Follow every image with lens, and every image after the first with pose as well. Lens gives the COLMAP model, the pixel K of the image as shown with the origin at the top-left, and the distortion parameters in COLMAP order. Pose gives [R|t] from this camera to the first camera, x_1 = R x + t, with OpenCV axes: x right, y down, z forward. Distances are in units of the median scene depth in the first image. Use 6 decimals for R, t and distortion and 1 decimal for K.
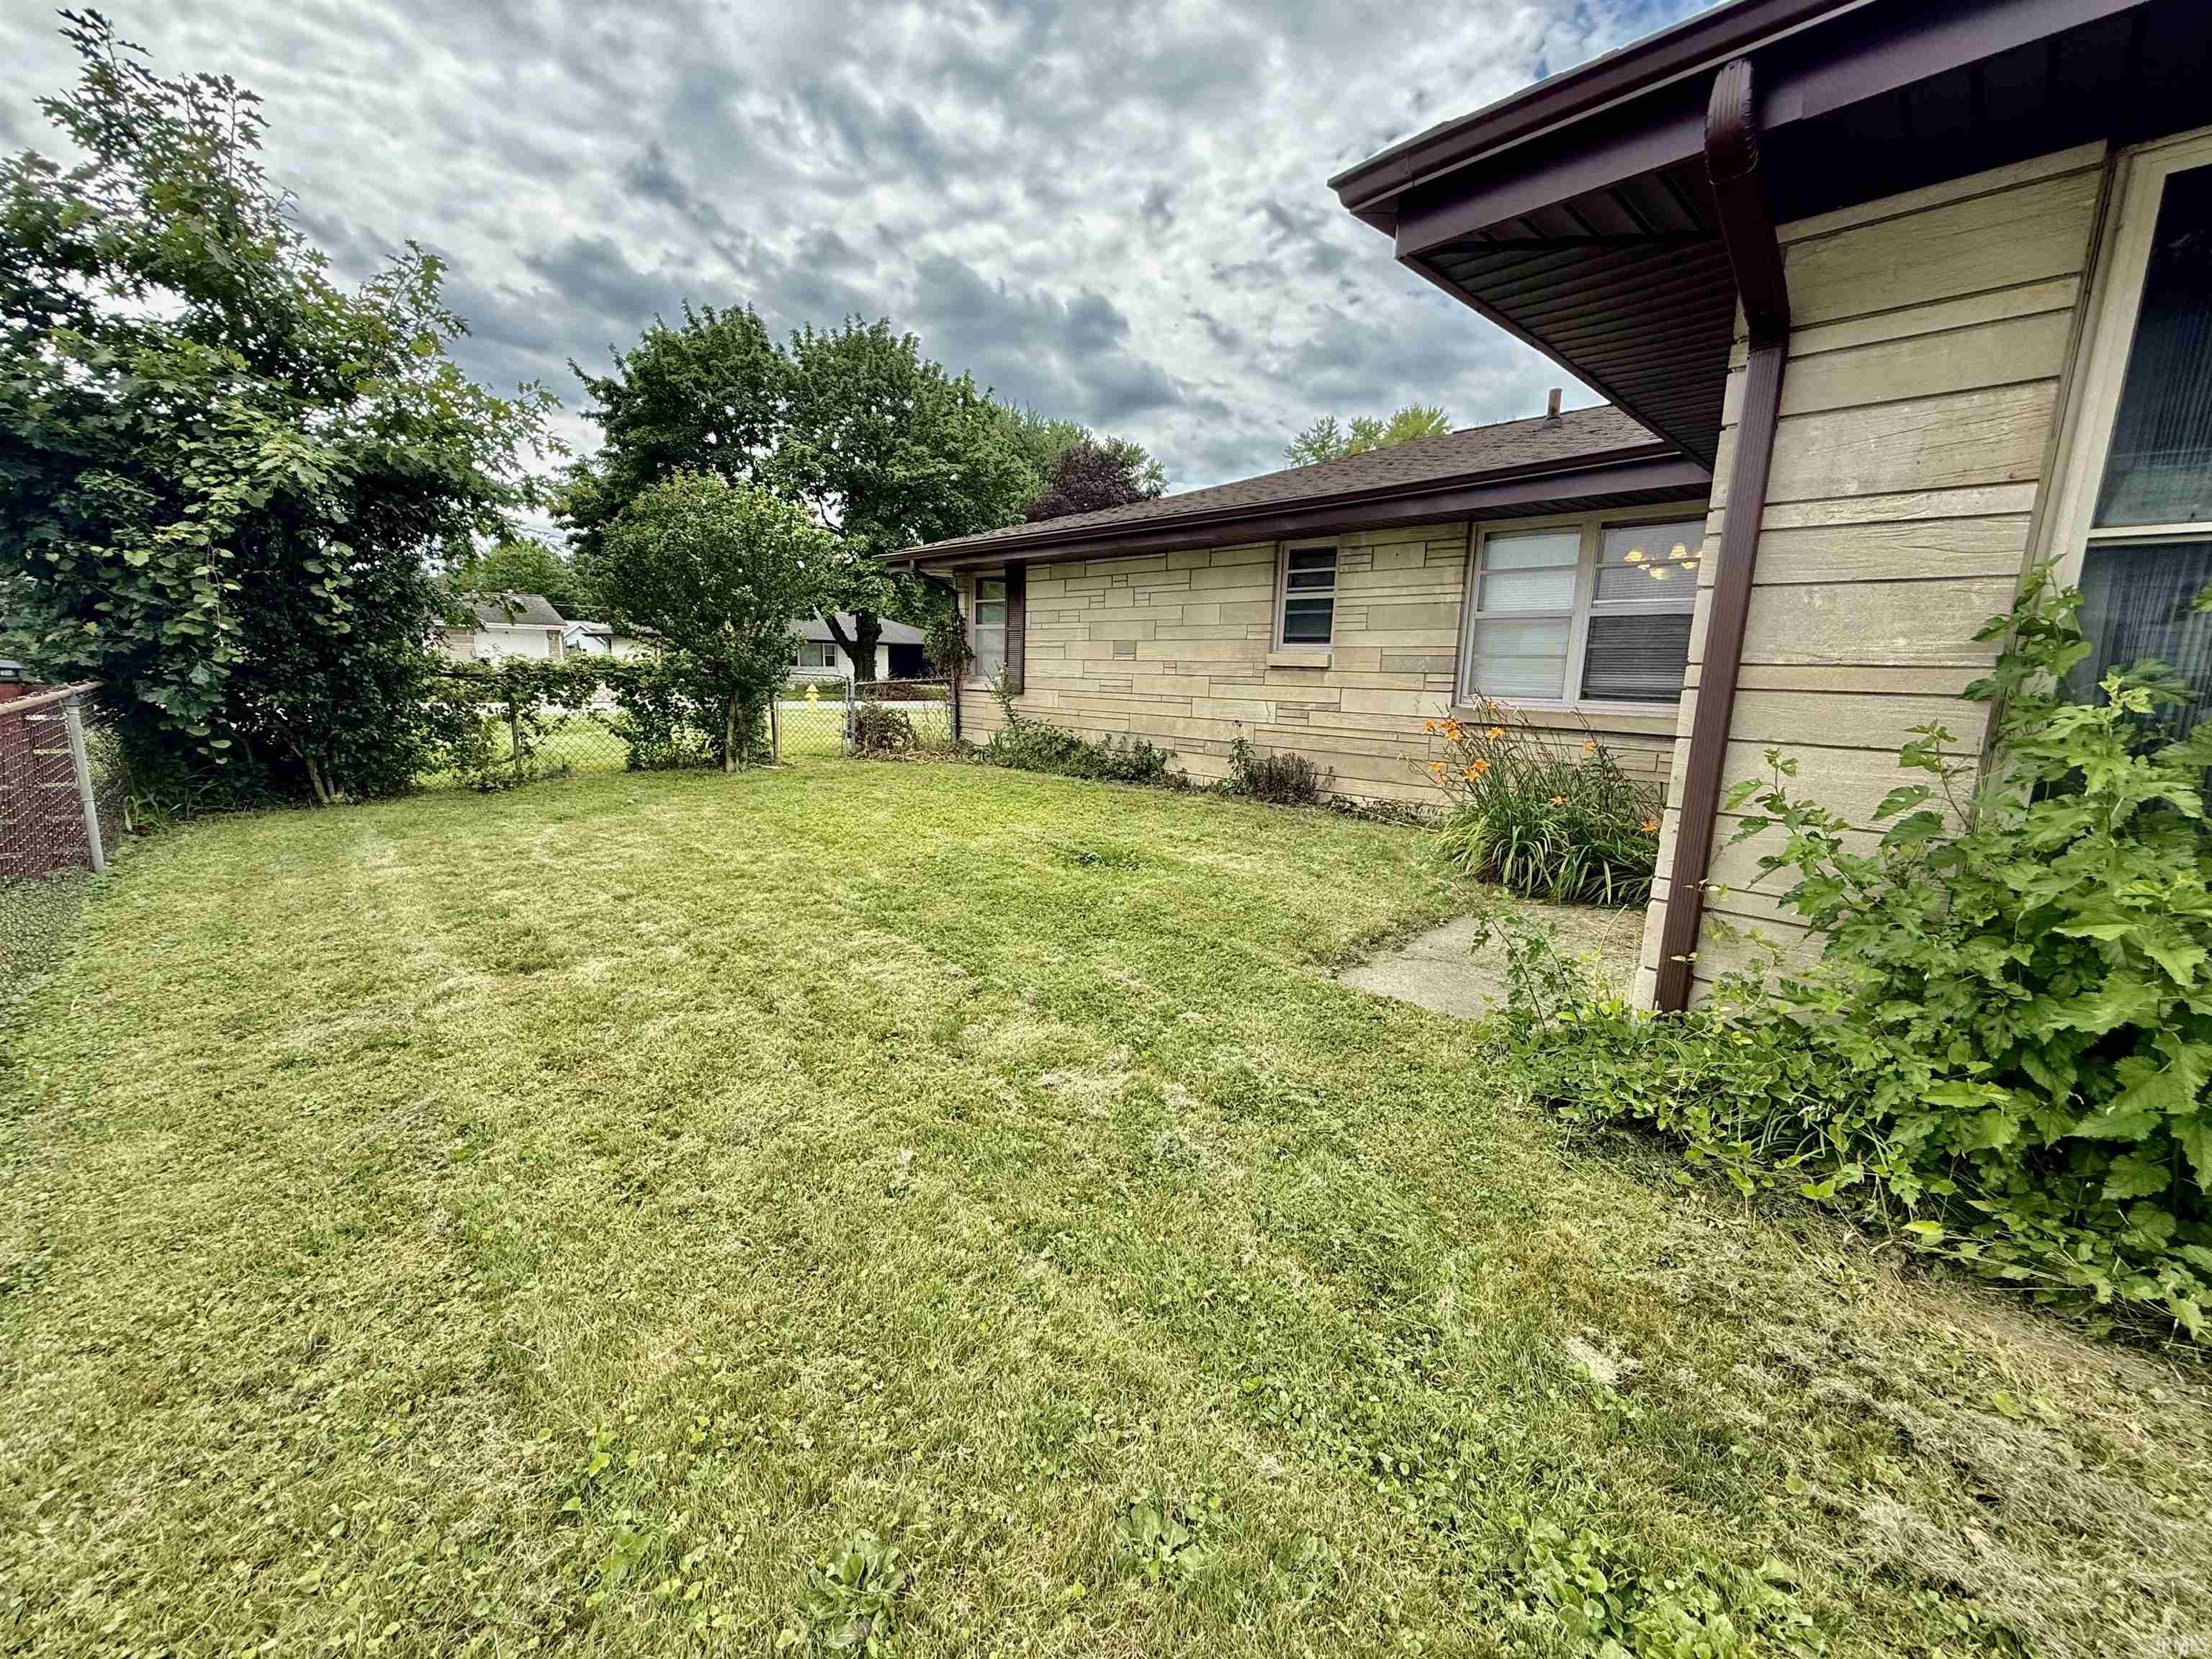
lens RADIAL K [[879.8, 0, 1105.1], [0, 879.8, 830.4], [0, 0, 1]] dist [0.001917, -0.000177]
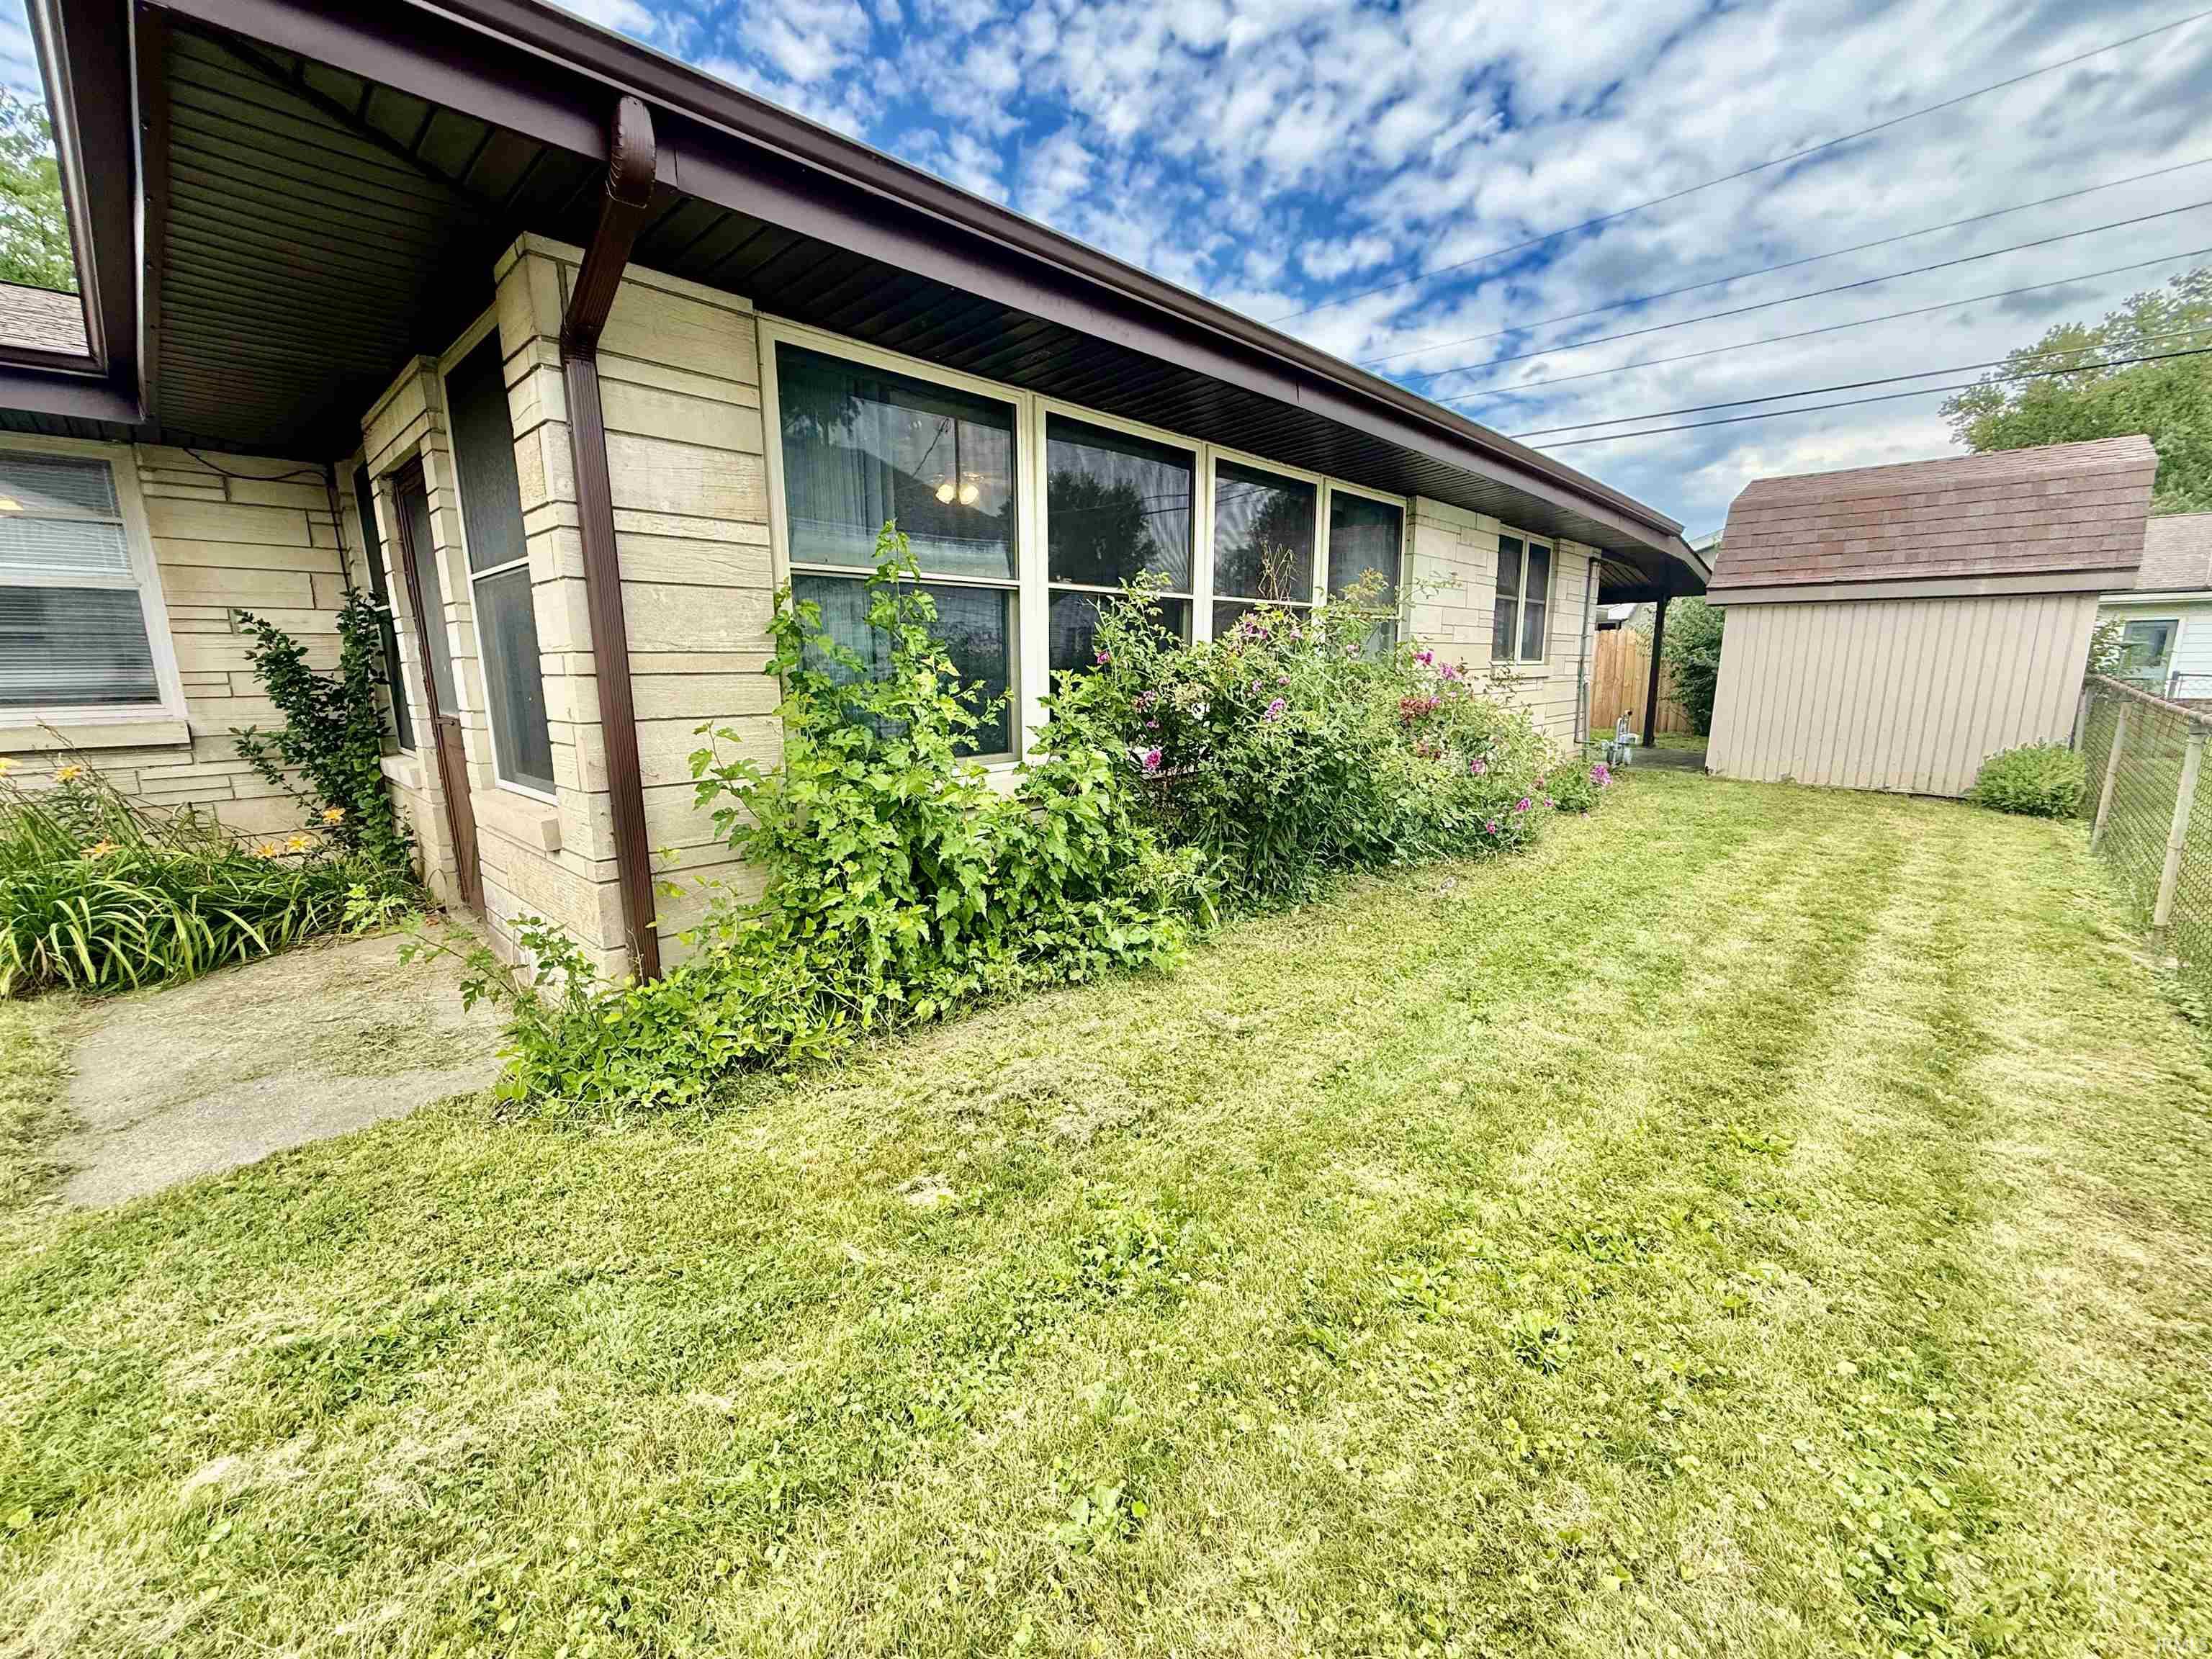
lens RADIAL K [[879.8, 0, 1107.3], [0, 879.8, 828.8], [0, 0, 1]] dist [0.001917, -0.000177]
pose [[-0.040342, -0.208878, 0.977109, -0.526803], [0.191918, 0.958077, 0.212733, -0.118813], [-0.980582, 0.196106, 0.001437, 0.562033]]
